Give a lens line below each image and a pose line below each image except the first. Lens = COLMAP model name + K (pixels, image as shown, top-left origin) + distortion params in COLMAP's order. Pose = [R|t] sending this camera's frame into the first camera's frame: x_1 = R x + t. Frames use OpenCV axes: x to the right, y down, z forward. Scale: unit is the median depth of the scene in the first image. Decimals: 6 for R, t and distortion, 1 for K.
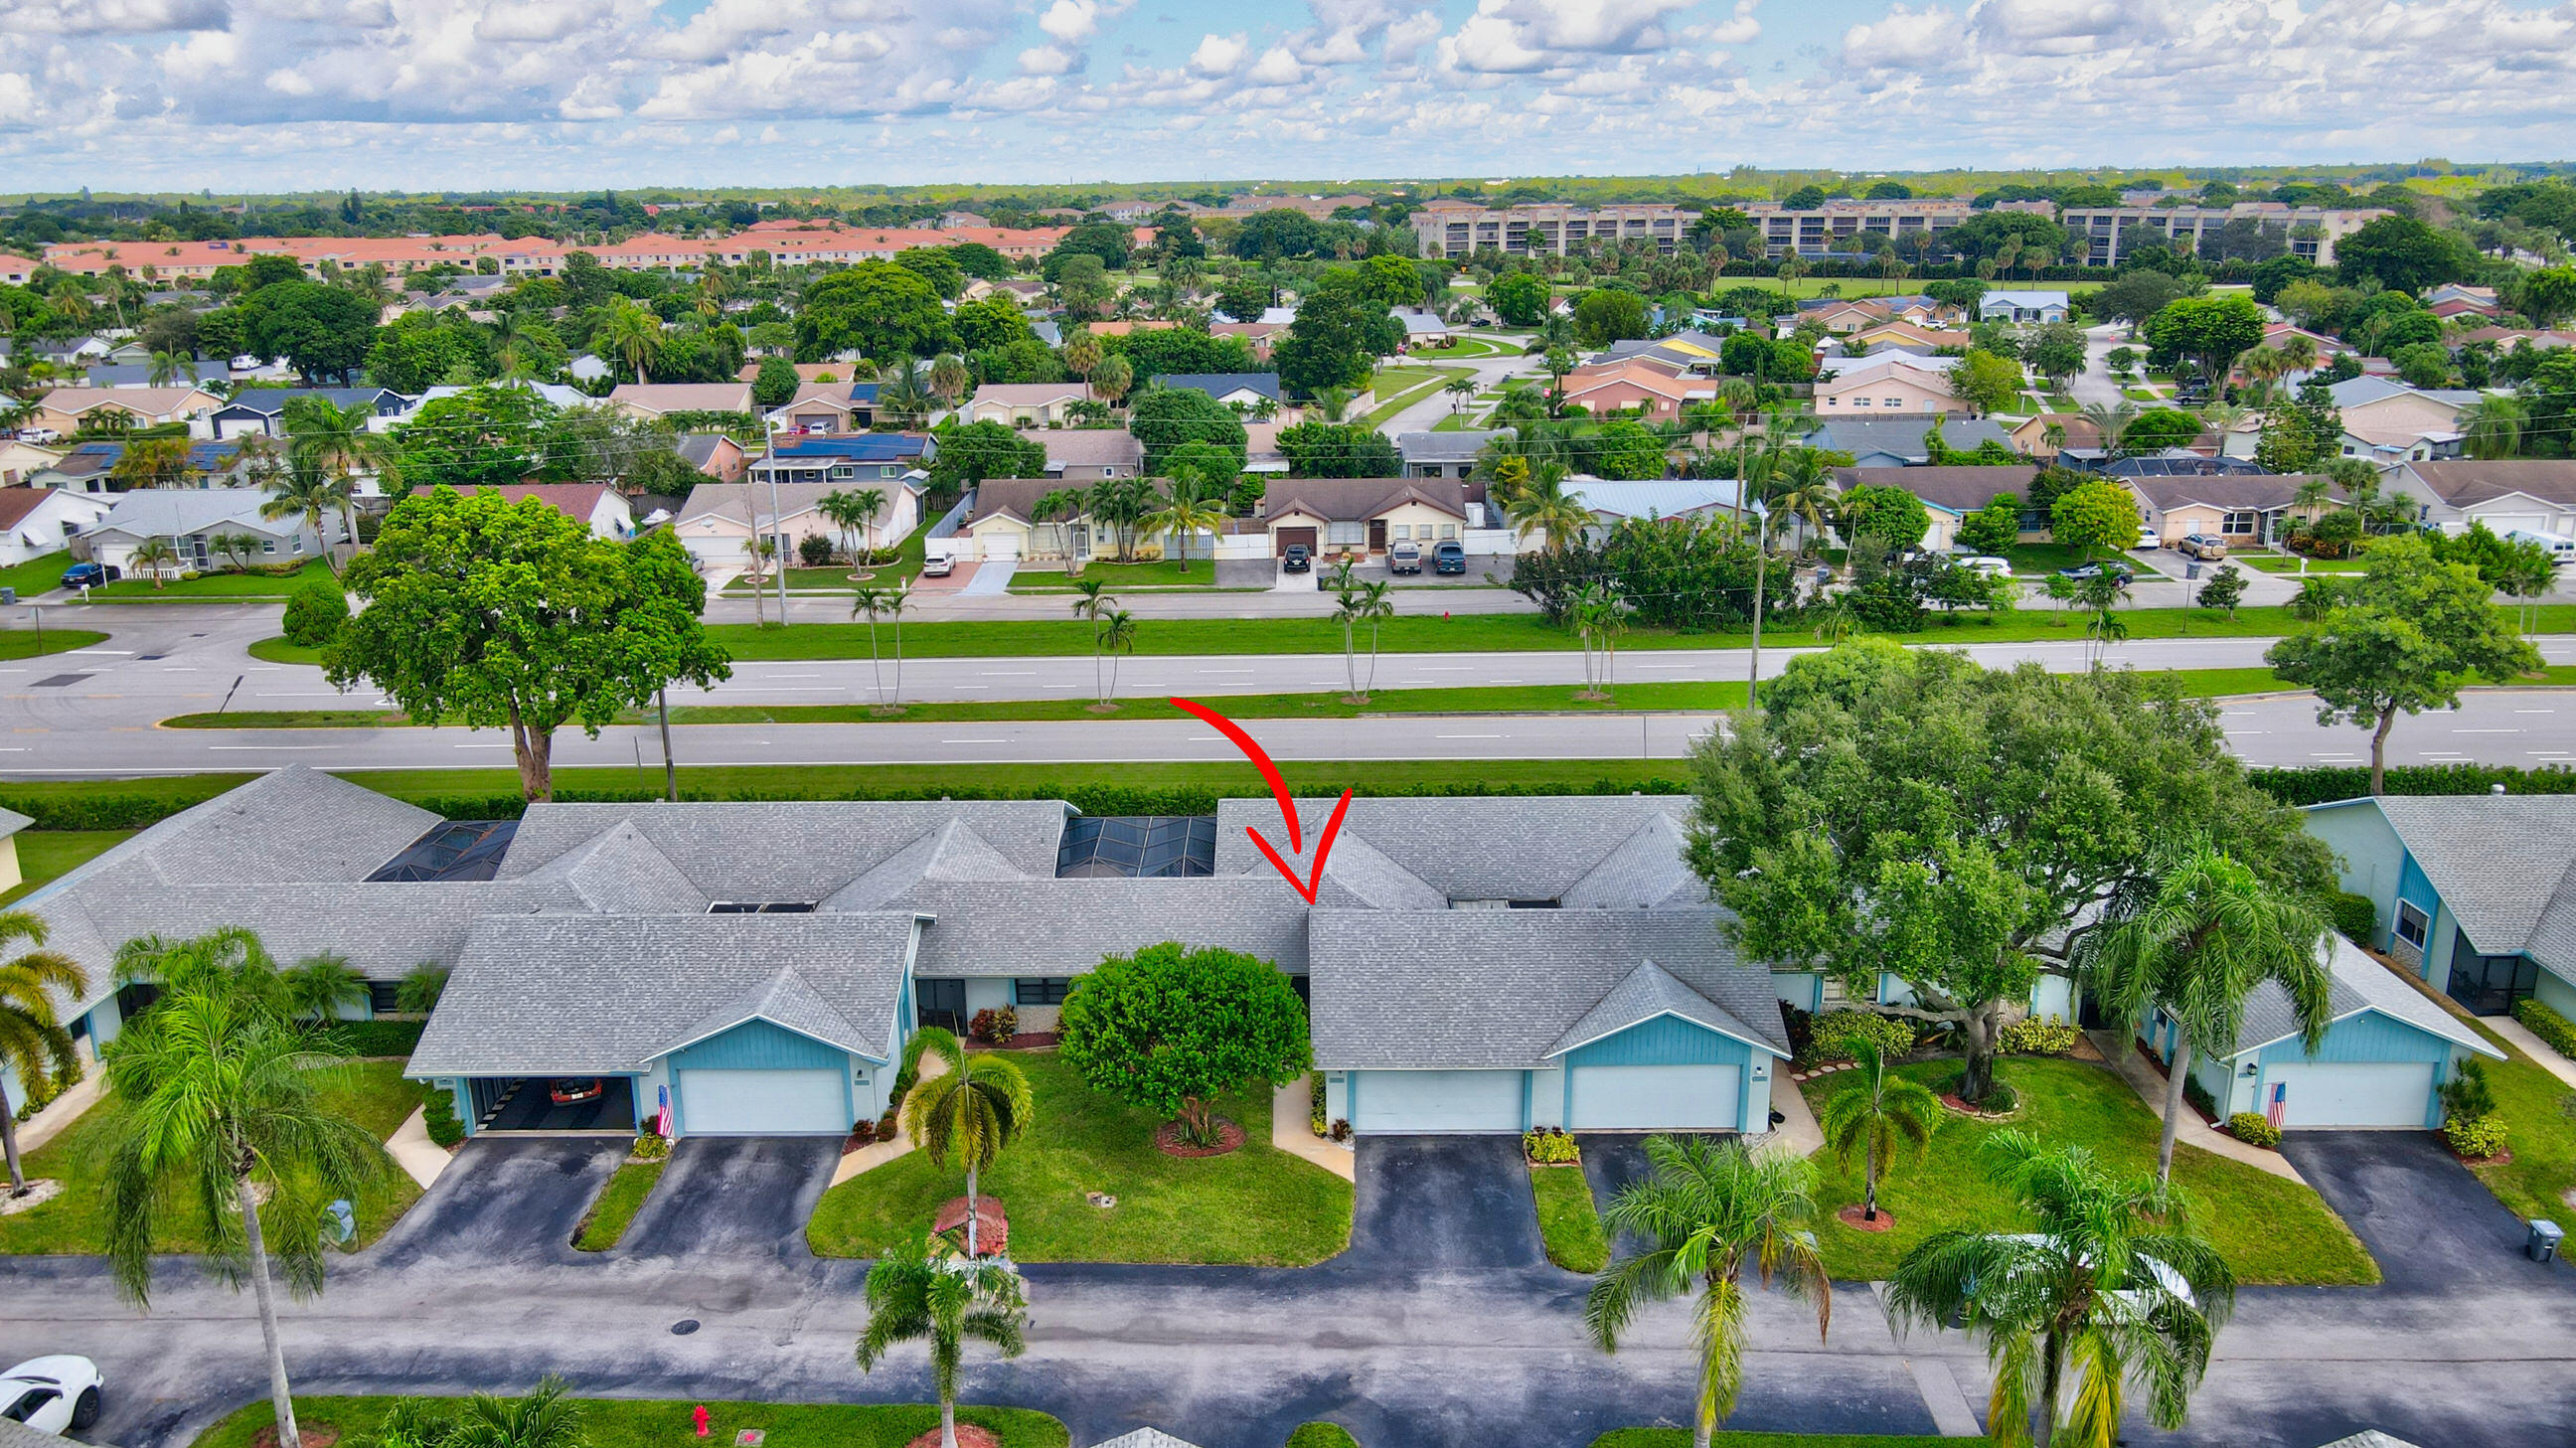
lens RADIAL K [[1921.5, 0, 1273.3], [0, 1921.5, 736.3], [0, 0, 1]] dist [0.002574, 0.022869]
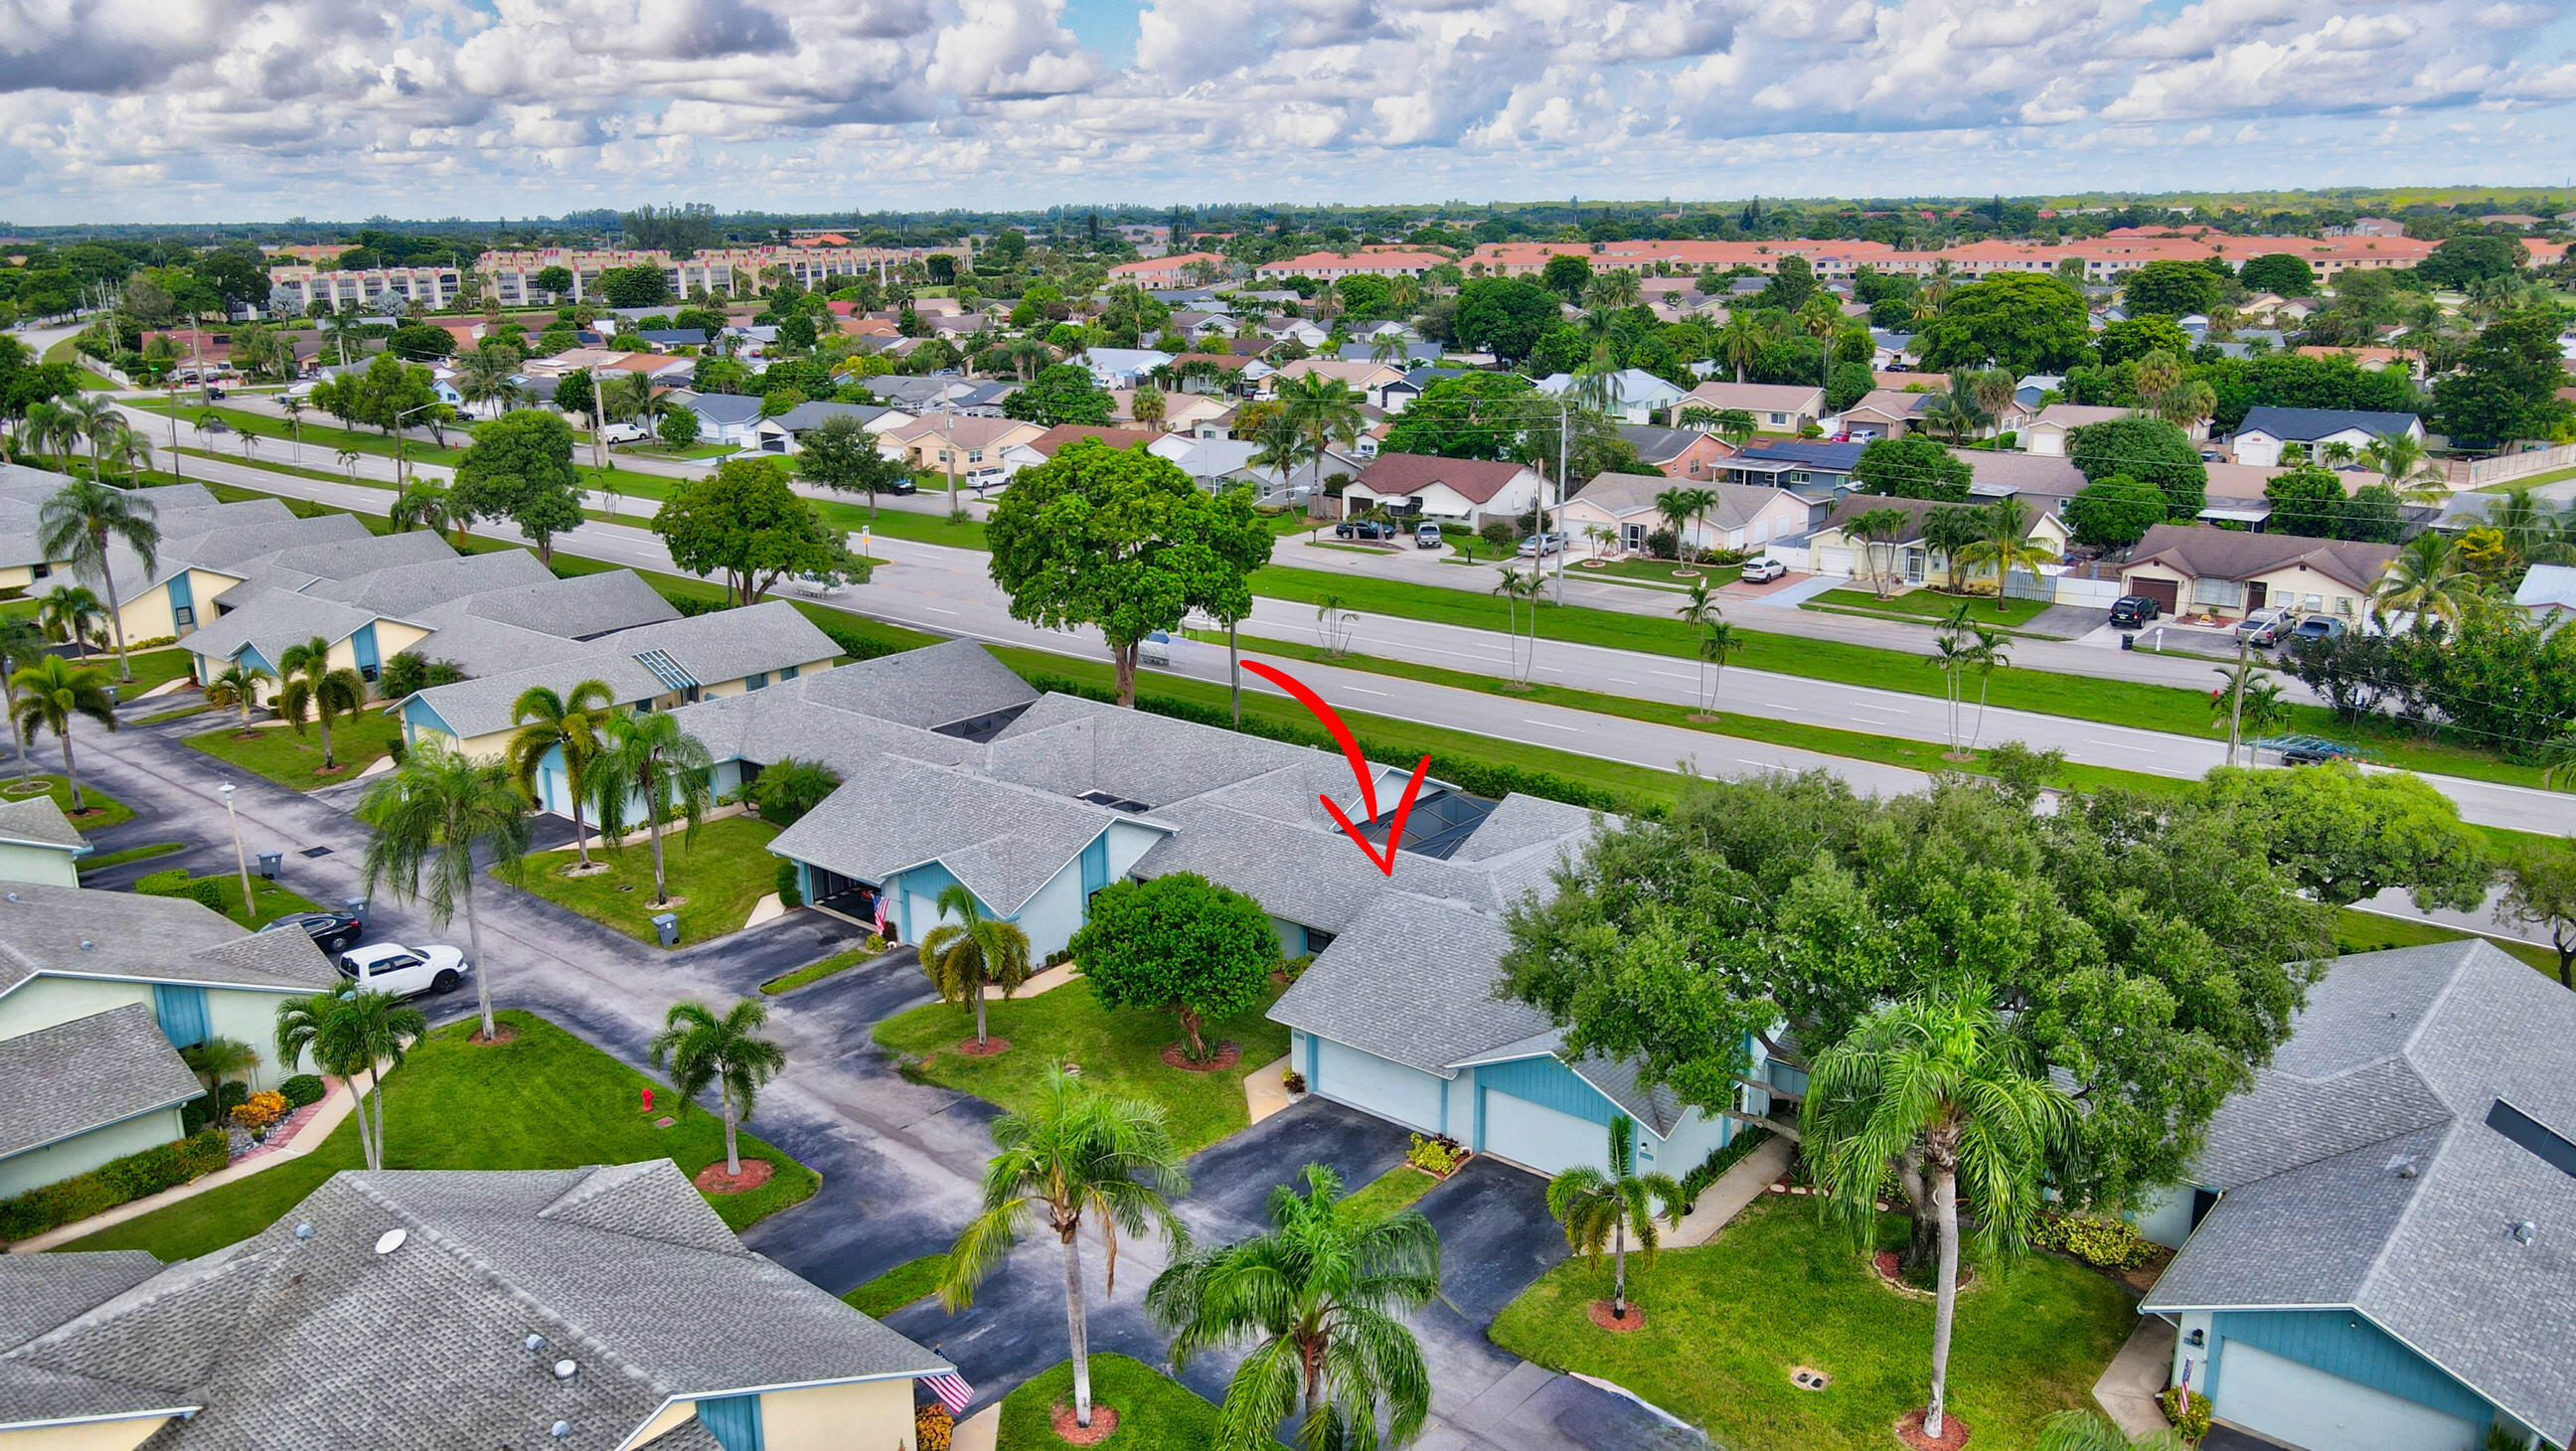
lens RADIAL K [[1921.5, 0, 1269.2], [0, 1921.5, 742.8], [0, 0, 1]] dist [0.002574, 0.022869]
pose [[0.765328, 0.176118, -0.619076, 0.260604], [-0.175723, 0.982469, 0.062261, -0.018052], [0.619188, 0.061136, 0.782859, 0.056596]]
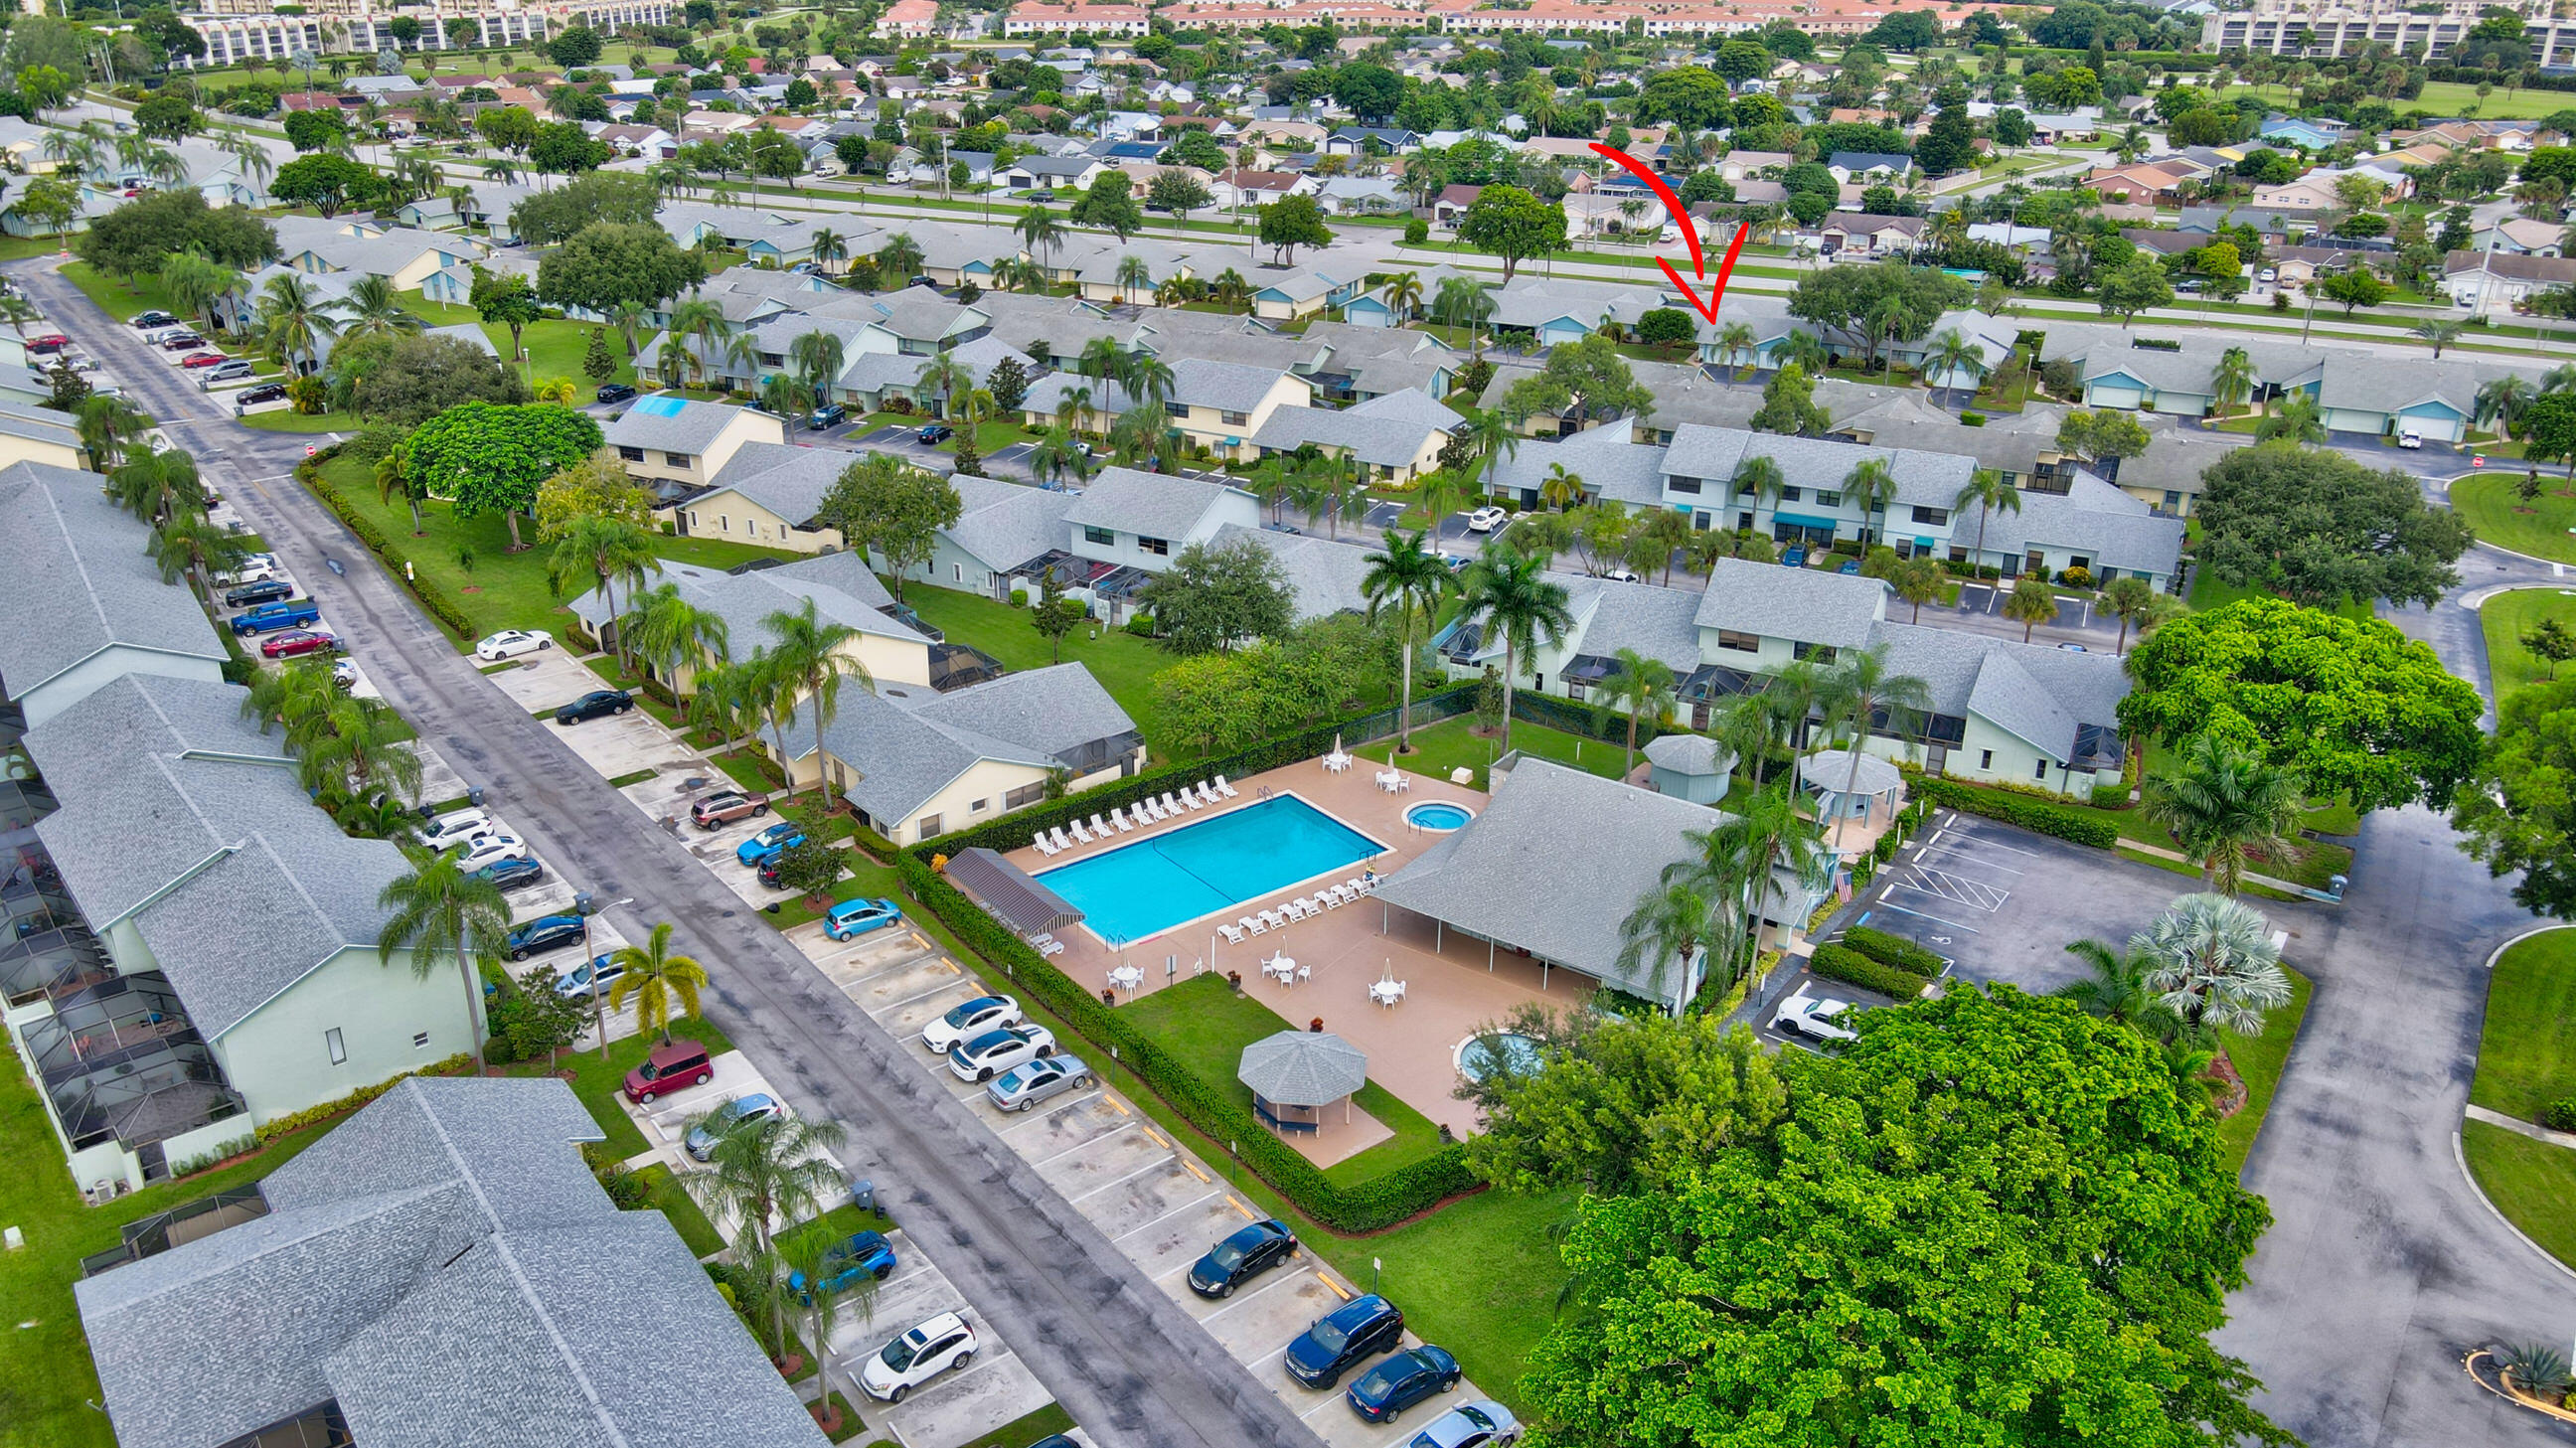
lens RADIAL K [[1921.5, 0, 1270.2], [0, 1921.5, 741.3], [0, 0, 1]] dist [0.002574, 0.022869]
pose [[0.905618, 0.187449, -0.380420, 0.362144], [-0.135686, 0.977933, 0.158857, 0.187303], [0.401803, -0.092245, 0.911068, -1.251703]]
